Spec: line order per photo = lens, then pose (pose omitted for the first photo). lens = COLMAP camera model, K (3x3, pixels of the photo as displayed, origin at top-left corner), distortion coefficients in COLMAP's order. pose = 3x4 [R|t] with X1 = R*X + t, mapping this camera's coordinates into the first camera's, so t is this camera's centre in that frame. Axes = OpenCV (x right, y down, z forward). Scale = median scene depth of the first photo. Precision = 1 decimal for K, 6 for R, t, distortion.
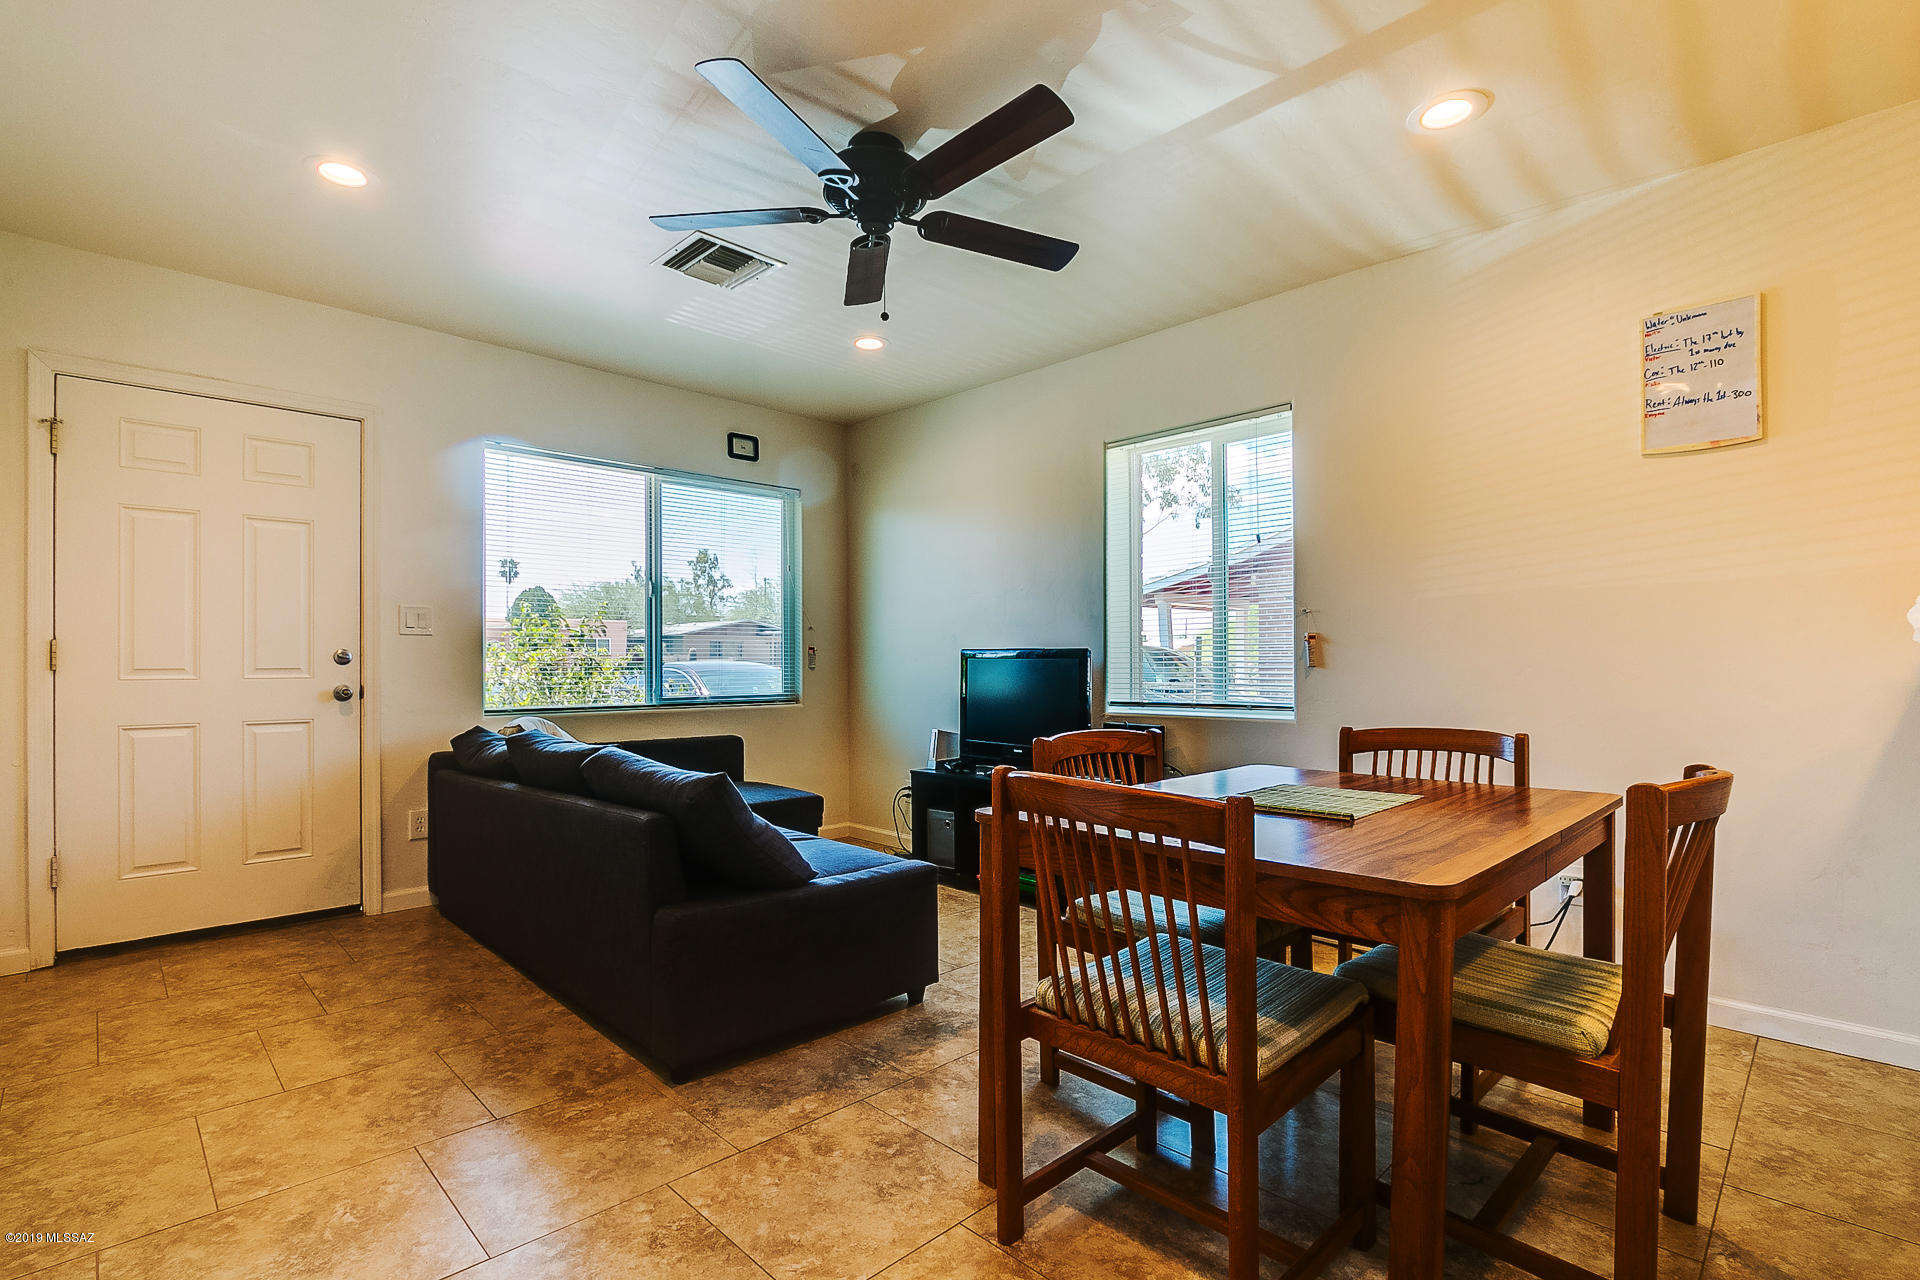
lens RADIAL K [[897.4, 0, 959.3], [0, 897.4, 659.9], [0, 0, 1]] dist [-0.020690, 0.000825]
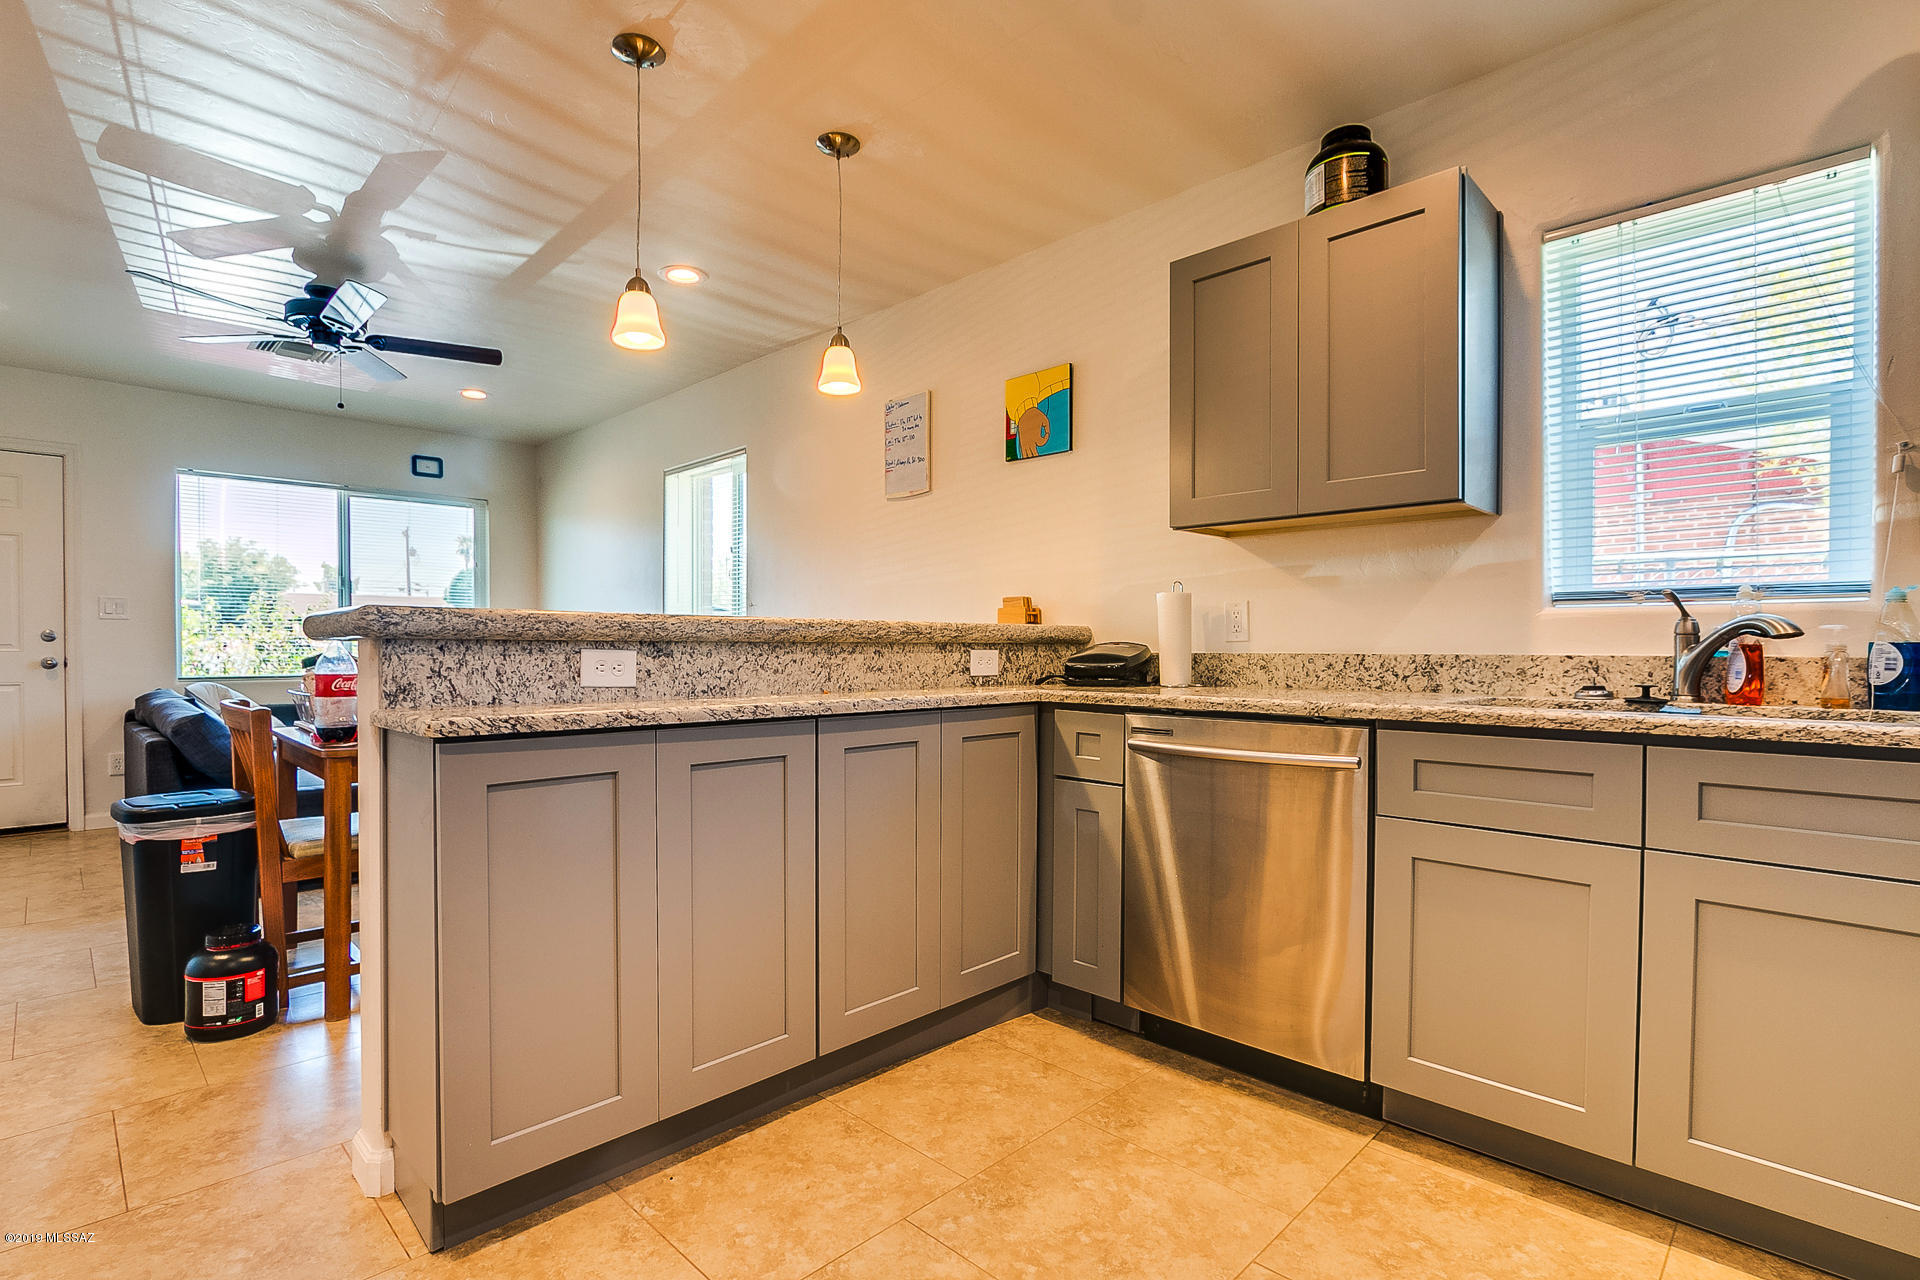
lens RADIAL K [[918.5, 0, 956.8], [0, 918.5, 663.8], [0, 0, 1]] dist [-0.025725, -0.000665]
pose [[0.999783, 0.006270, 0.019878, 0.632362], [-0.006639, 0.999806, 0.018552, 0.004660], [-0.019758, -0.018680, 0.999630, -0.358305]]
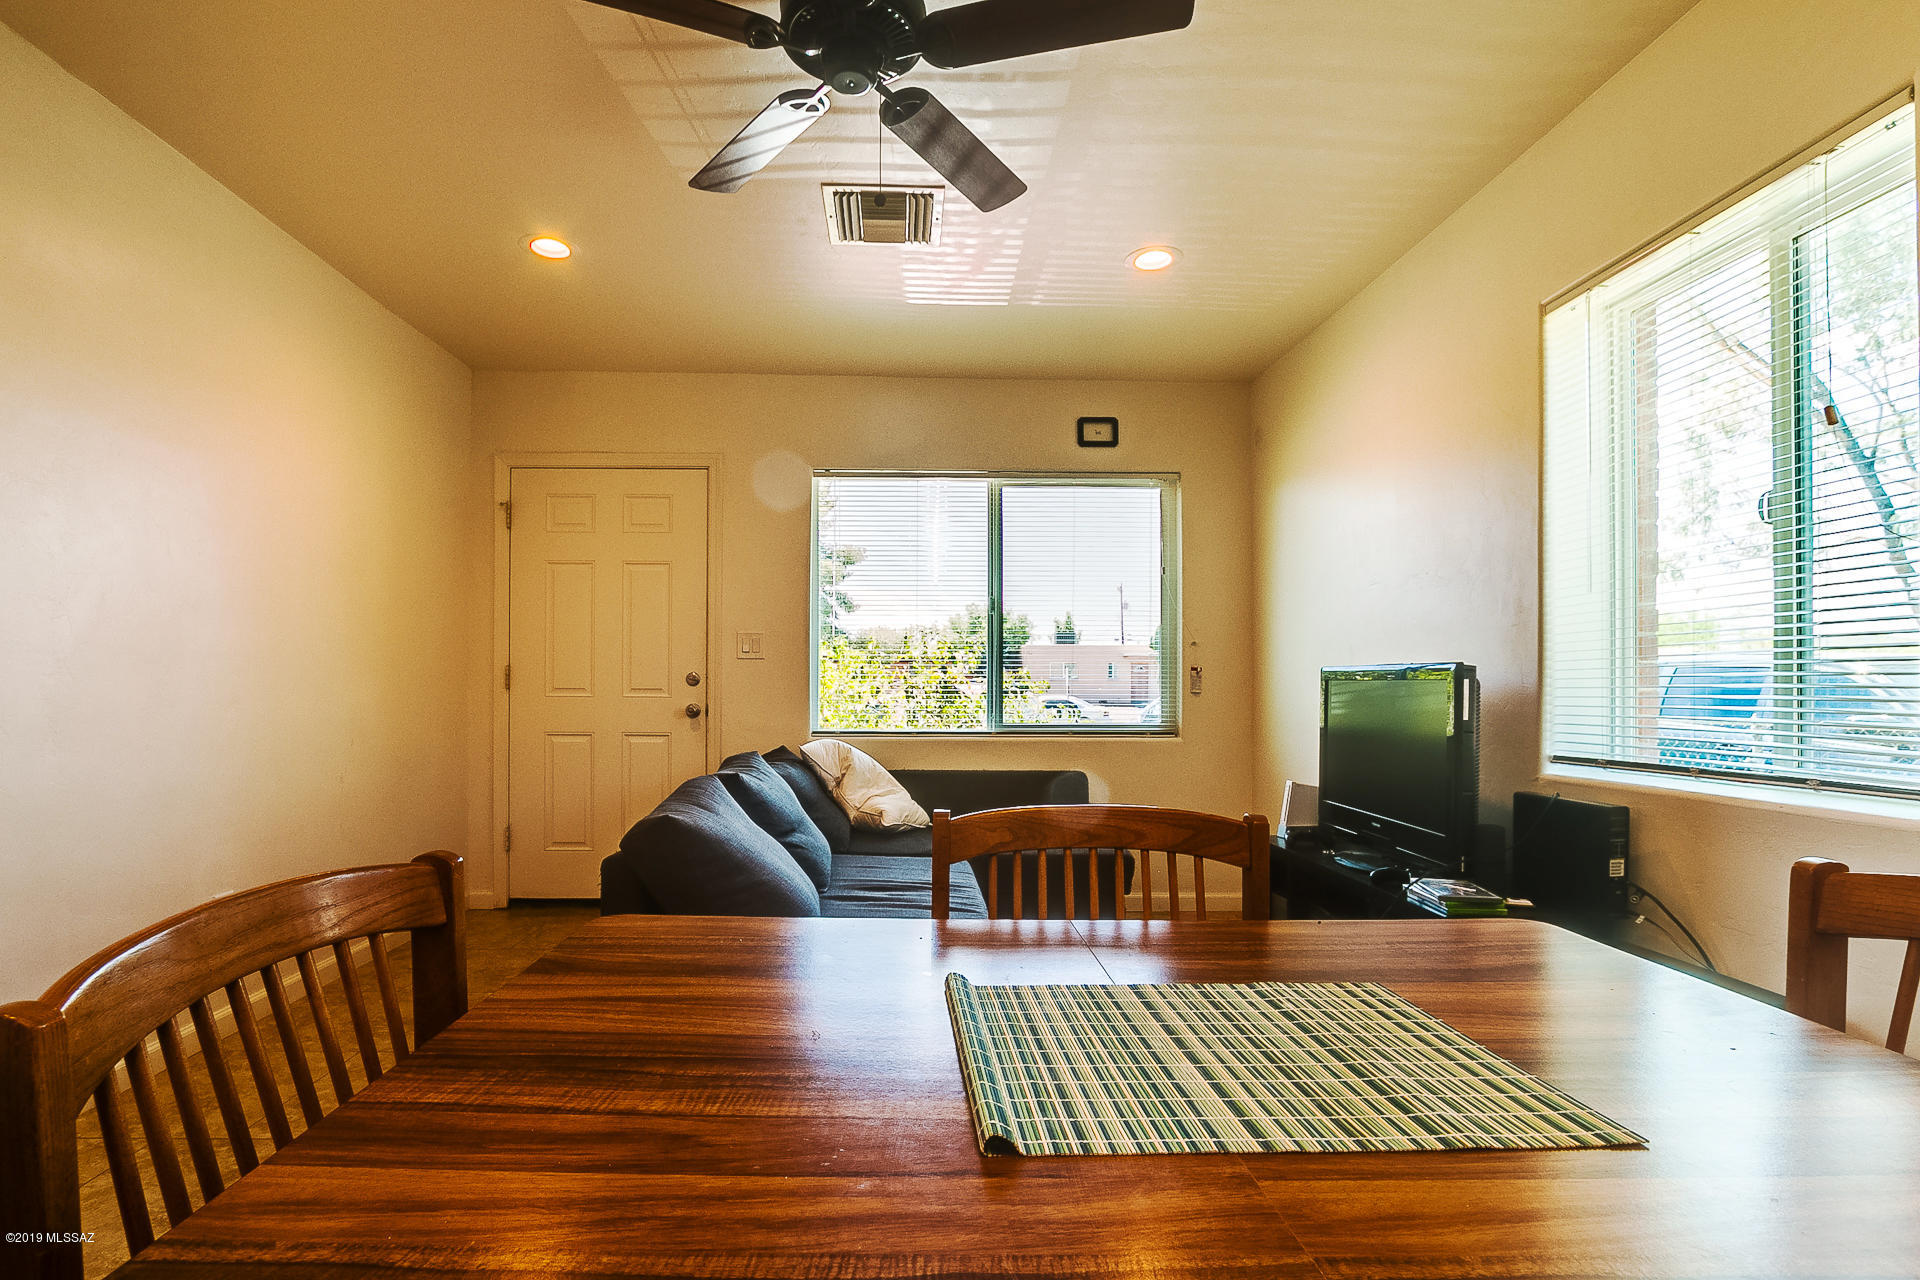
lens RADIAL K [[910.8, 0, 893.4], [0, 910.8, 684.5], [0, 0, 1]] dist [-0.020616, 0.001631]
pose [[0.722619, 0.002345, -0.691242, 0.296737], [-0.003364, 0.999994, -0.000124, 0.003236], [0.691238, 0.002415, 0.722623, 0.338005]]
